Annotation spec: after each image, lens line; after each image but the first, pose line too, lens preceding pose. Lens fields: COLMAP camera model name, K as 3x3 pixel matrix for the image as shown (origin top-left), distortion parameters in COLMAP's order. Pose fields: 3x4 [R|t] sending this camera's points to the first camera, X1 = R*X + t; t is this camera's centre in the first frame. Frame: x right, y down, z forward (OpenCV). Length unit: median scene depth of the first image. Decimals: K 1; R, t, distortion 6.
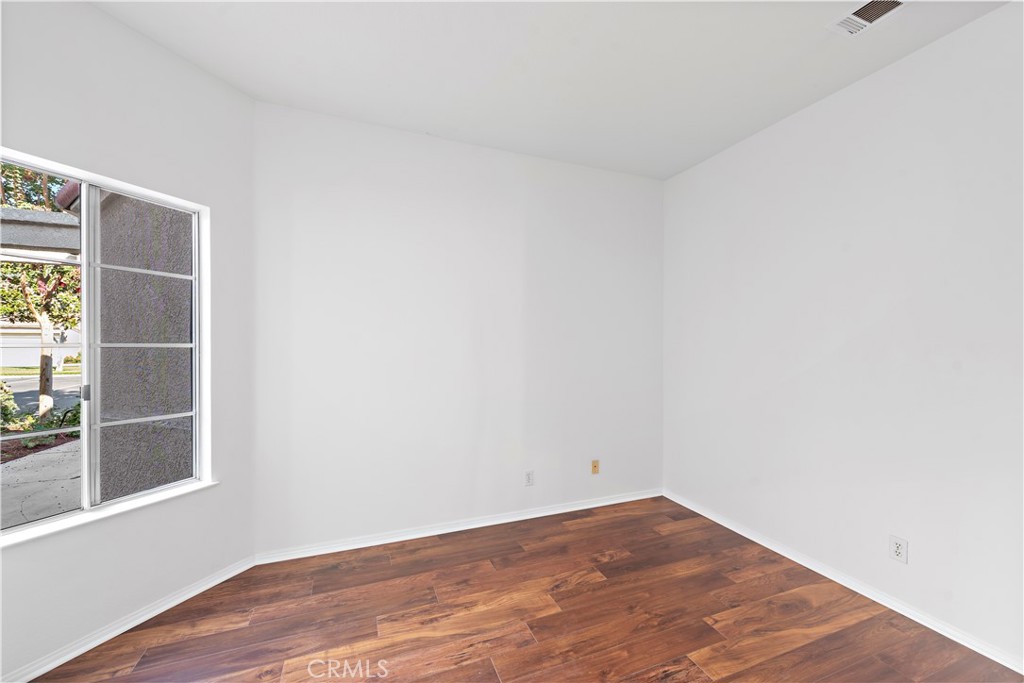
lens RADIAL K [[405.6, 0, 516.4], [0, 405.6, 344.8], [0, 0, 1]] dist [0.014437, -0.001400]
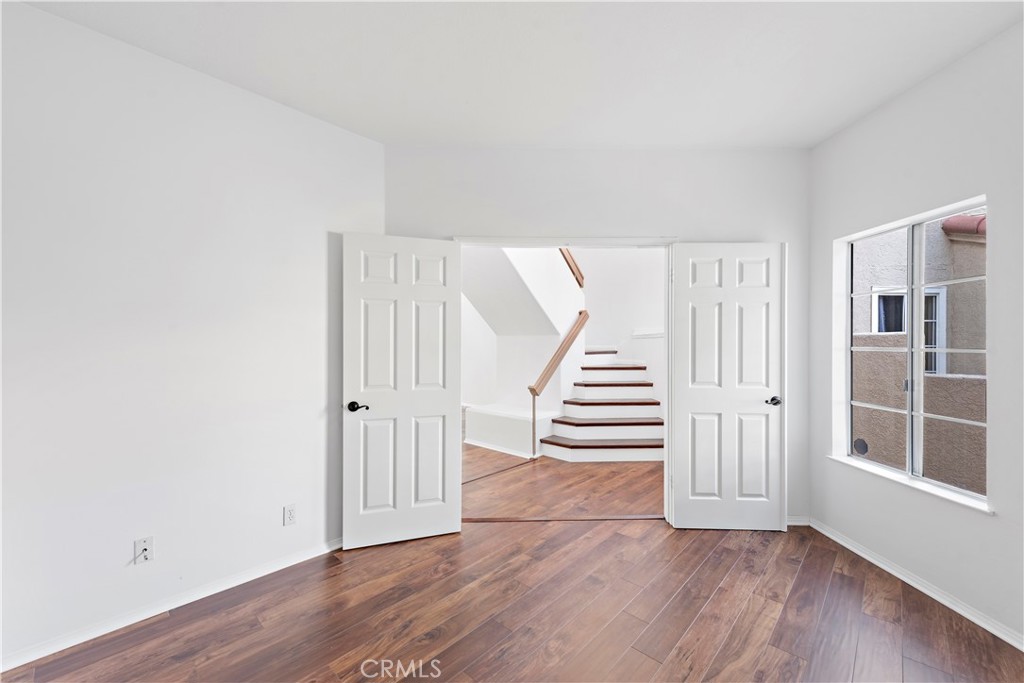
lens RADIAL K [[405.6, 0, 512.0], [0, 405.6, 342.1], [0, 0, 1]] dist [0.014437, -0.001400]
pose [[-0.907434, -0.010967, -0.420052, 0.637600], [-0.011901, 0.999929, -0.000397, -0.006920], [0.420027, 0.004639, -0.907500, 1.608556]]
